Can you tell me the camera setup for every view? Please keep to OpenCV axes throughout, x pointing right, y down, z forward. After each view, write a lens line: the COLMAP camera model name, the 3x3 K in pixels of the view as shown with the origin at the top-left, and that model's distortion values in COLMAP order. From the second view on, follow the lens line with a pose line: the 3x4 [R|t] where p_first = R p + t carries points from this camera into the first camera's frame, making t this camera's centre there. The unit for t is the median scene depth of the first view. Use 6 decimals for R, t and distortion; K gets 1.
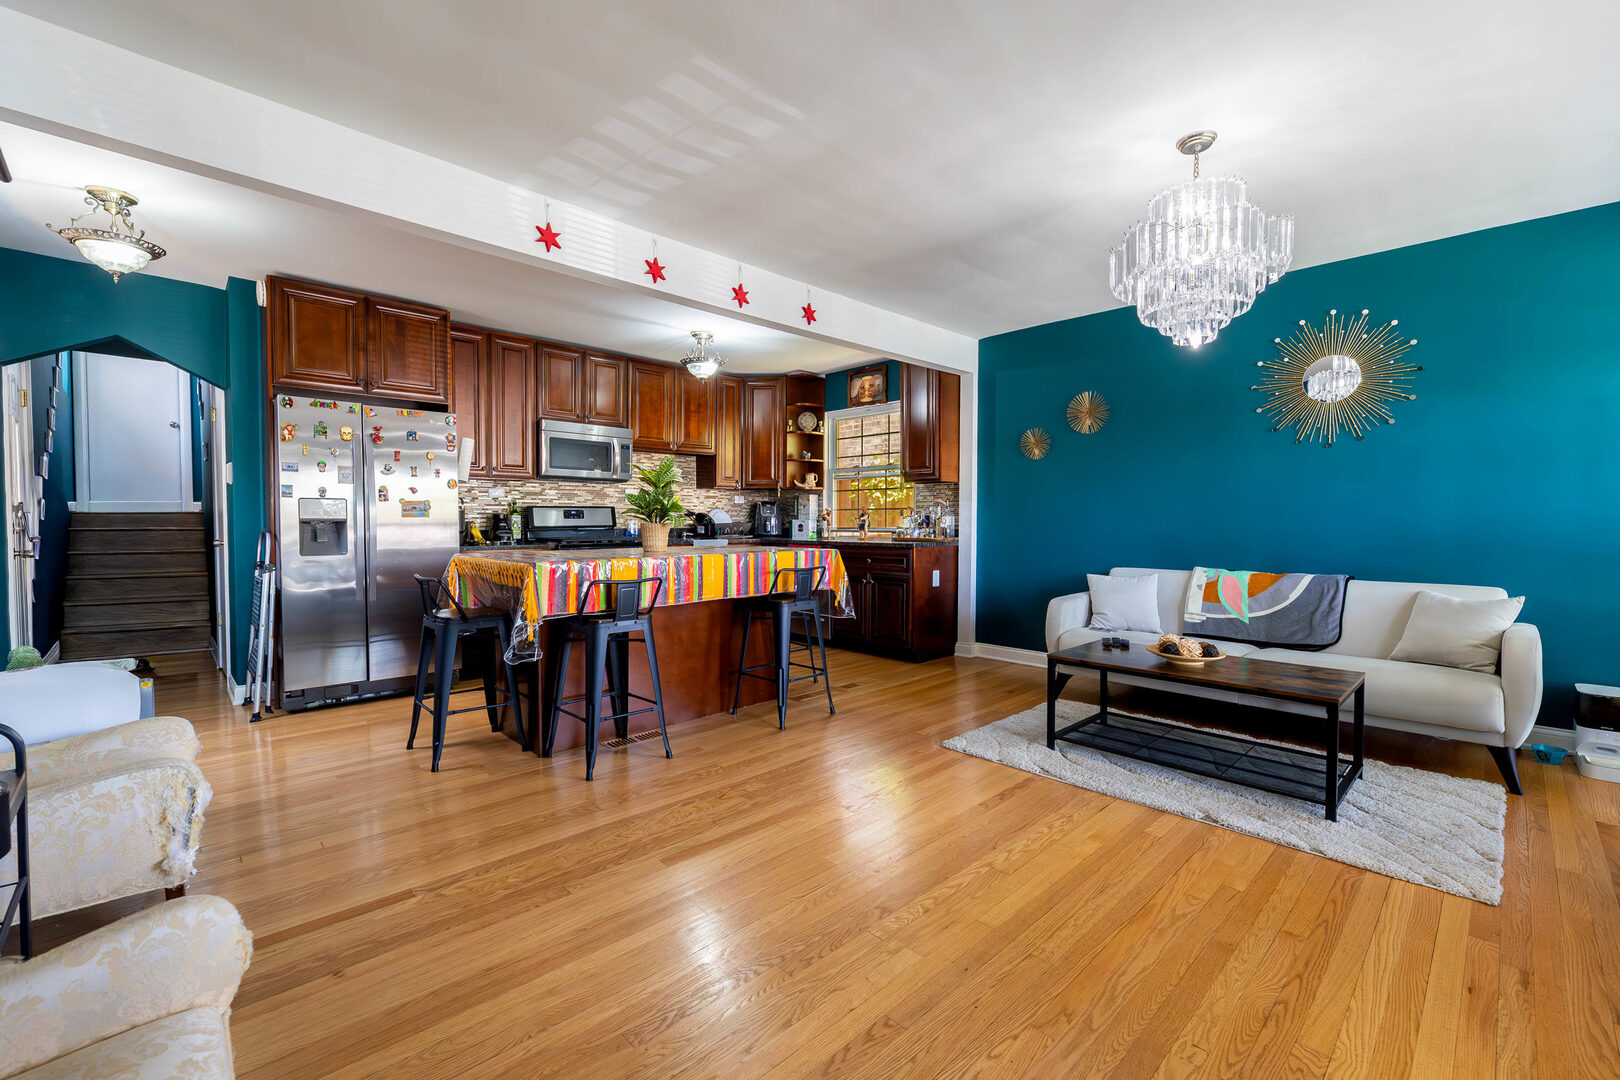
lens RADIAL K [[673.3, 0, 792.9], [0, 673.3, 538.1], [0, 0, 1]] dist [0.000971, 0.000004]
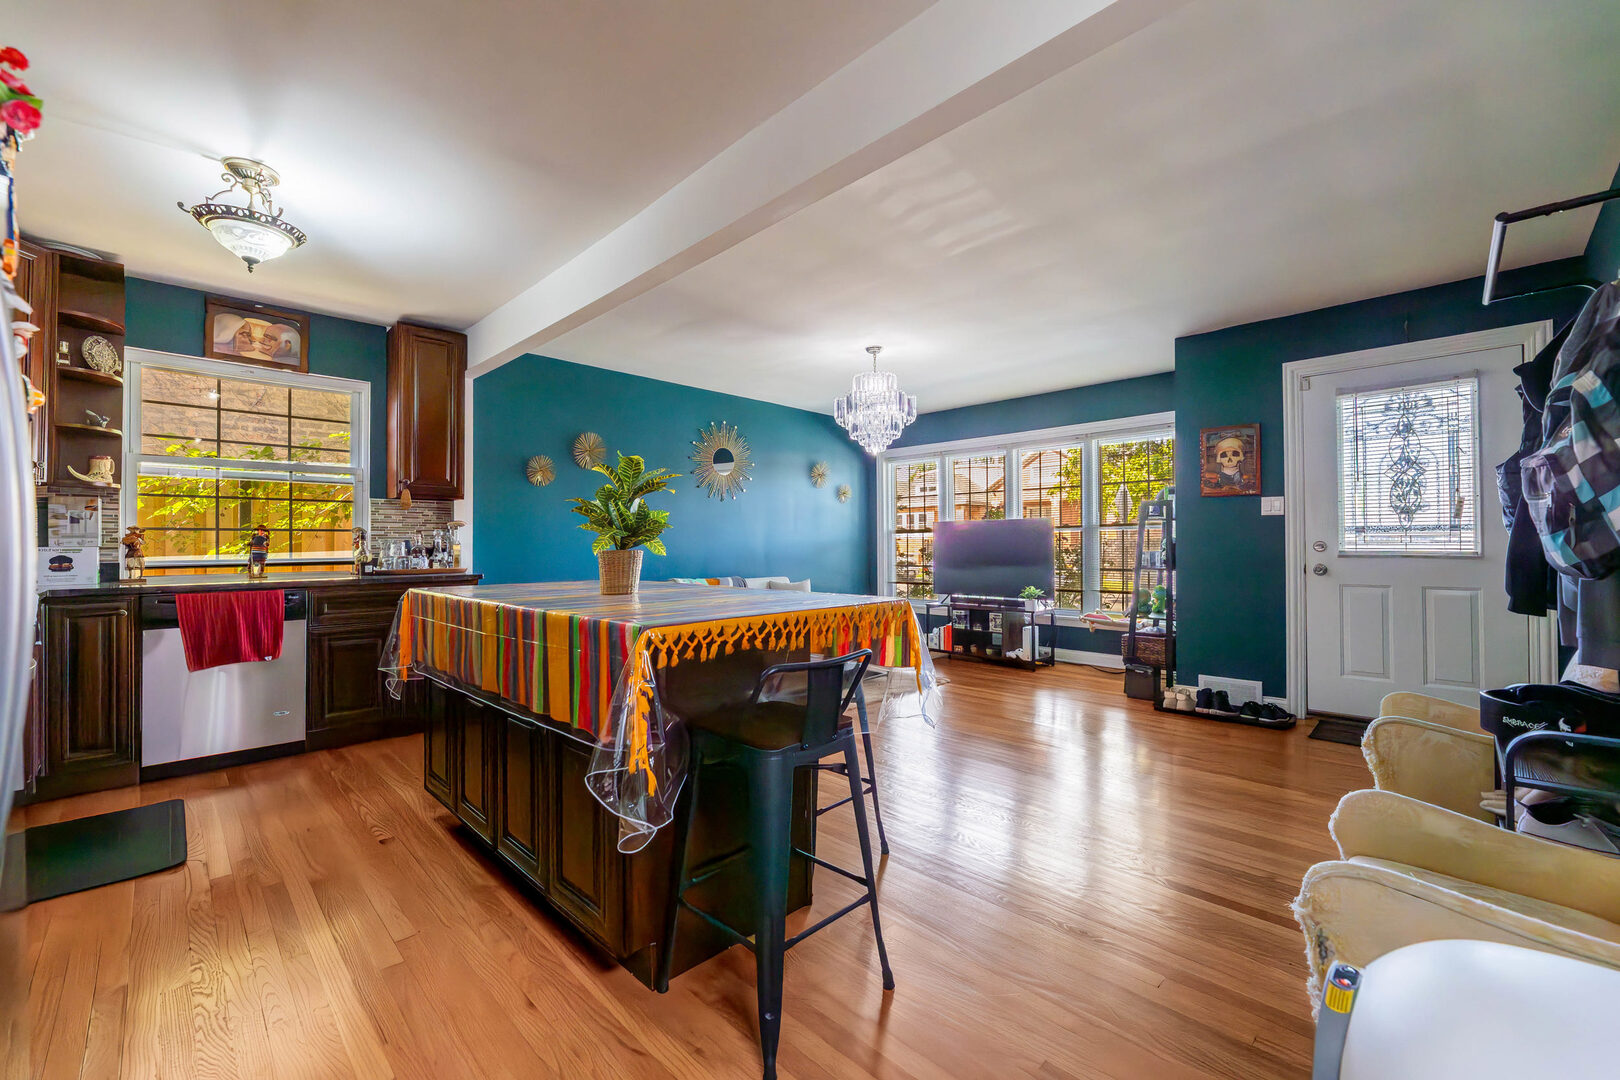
lens RADIAL K [[657.7, 0, 804.7], [0, 657.7, 537.3], [0, 0, 1]] dist [-0.001195, -0.000182]
pose [[-0.026455, 0.010778, 0.999592, -0.623024], [0.032288, 0.999429, -0.009921, -0.016010], [-0.999128, 0.032012, -0.026788, 0.614525]]
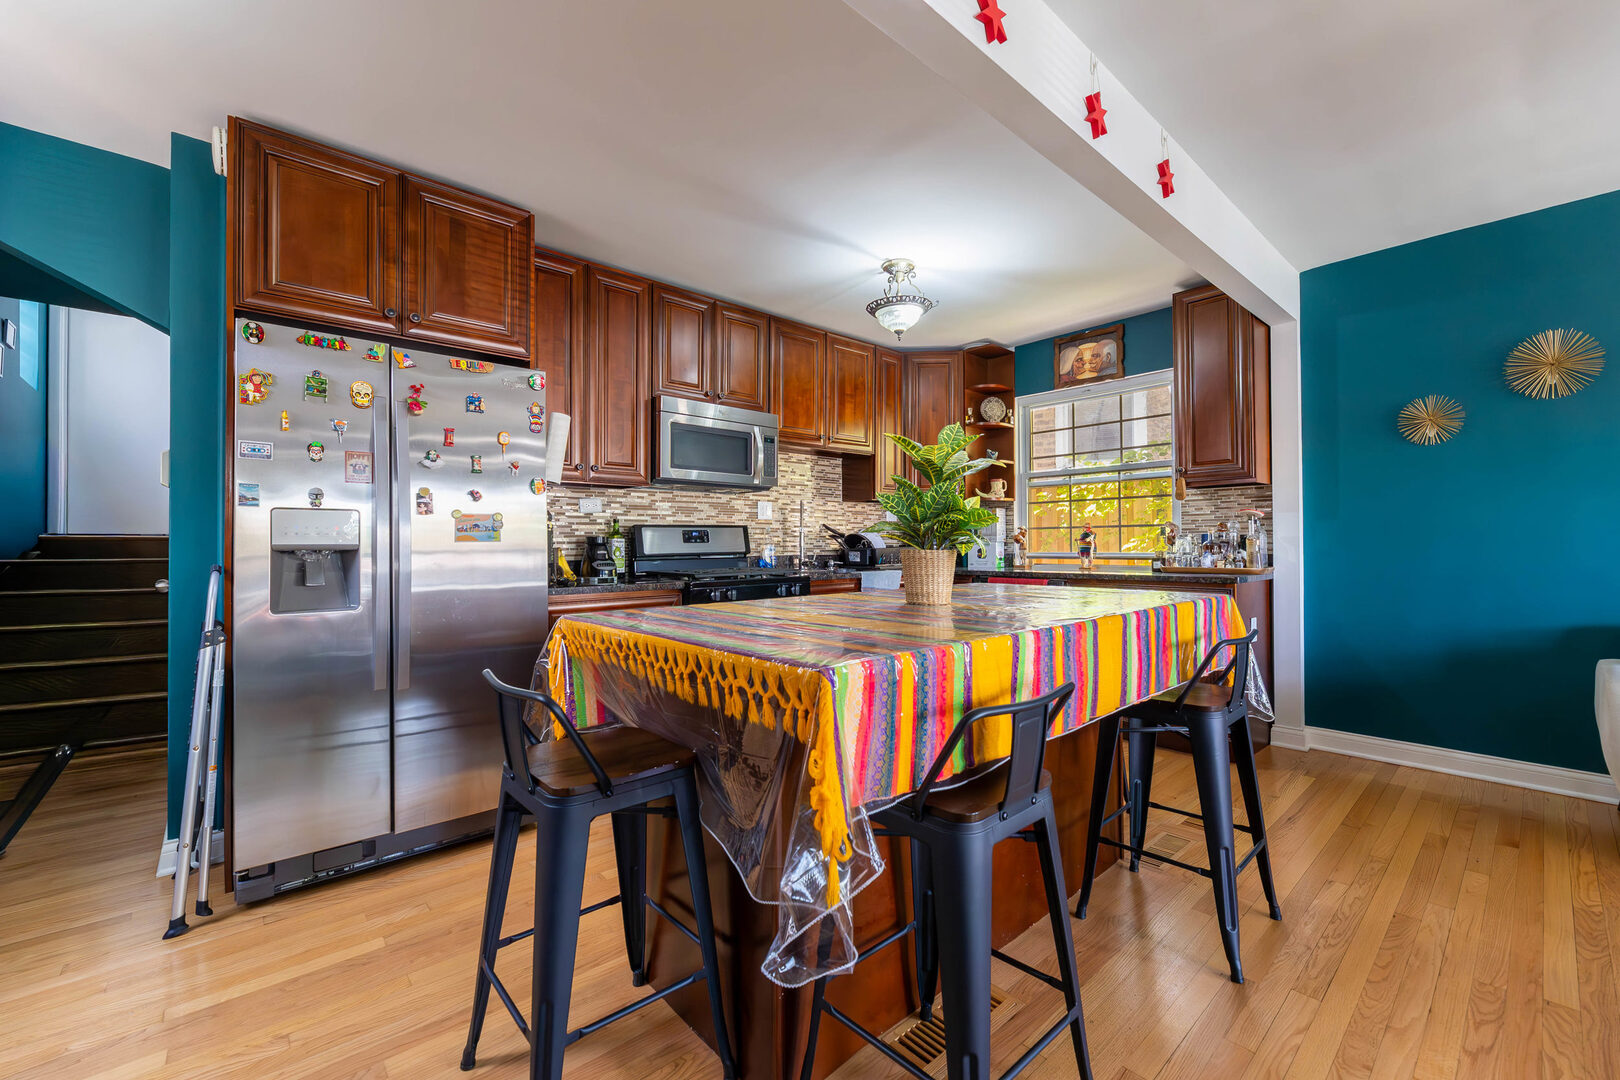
lens RADIAL K [[655.0, 0, 804.4], [0, 655.0, 536.3], [0, 0, 1]] dist [-0.000735, -0.000096]
pose [[0.999431, -0.007275, -0.032945, -0.207592], [0.006015, 0.999253, -0.038177, -0.009740], [0.033198, 0.037957, 0.998728, 0.354550]]
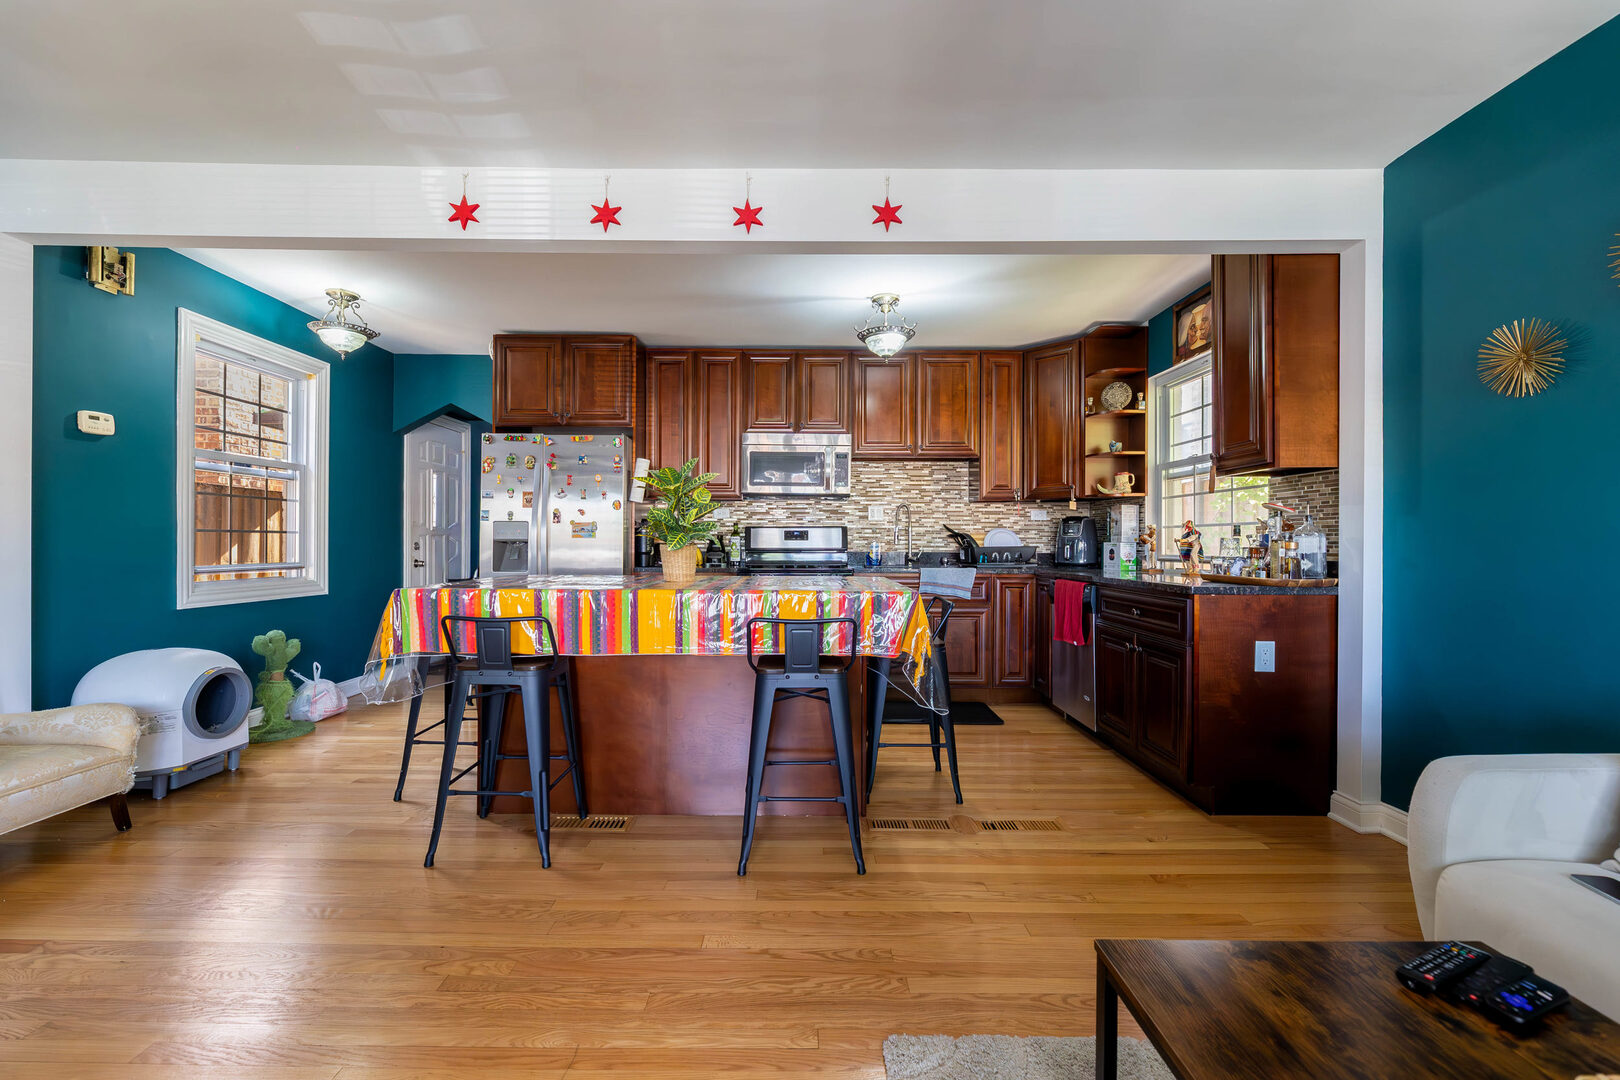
lens RADIAL K [[655.0, 0, 804.4], [0, 655.0, 536.3], [0, 0, 1]] dist [-0.000735, -0.000096]
pose [[0.730001, -0.003893, -0.683435, 0.304750], [-0.022509, 0.999304, -0.029735, -0.008986], [0.683075, 0.037089, 0.729405, 0.402574]]
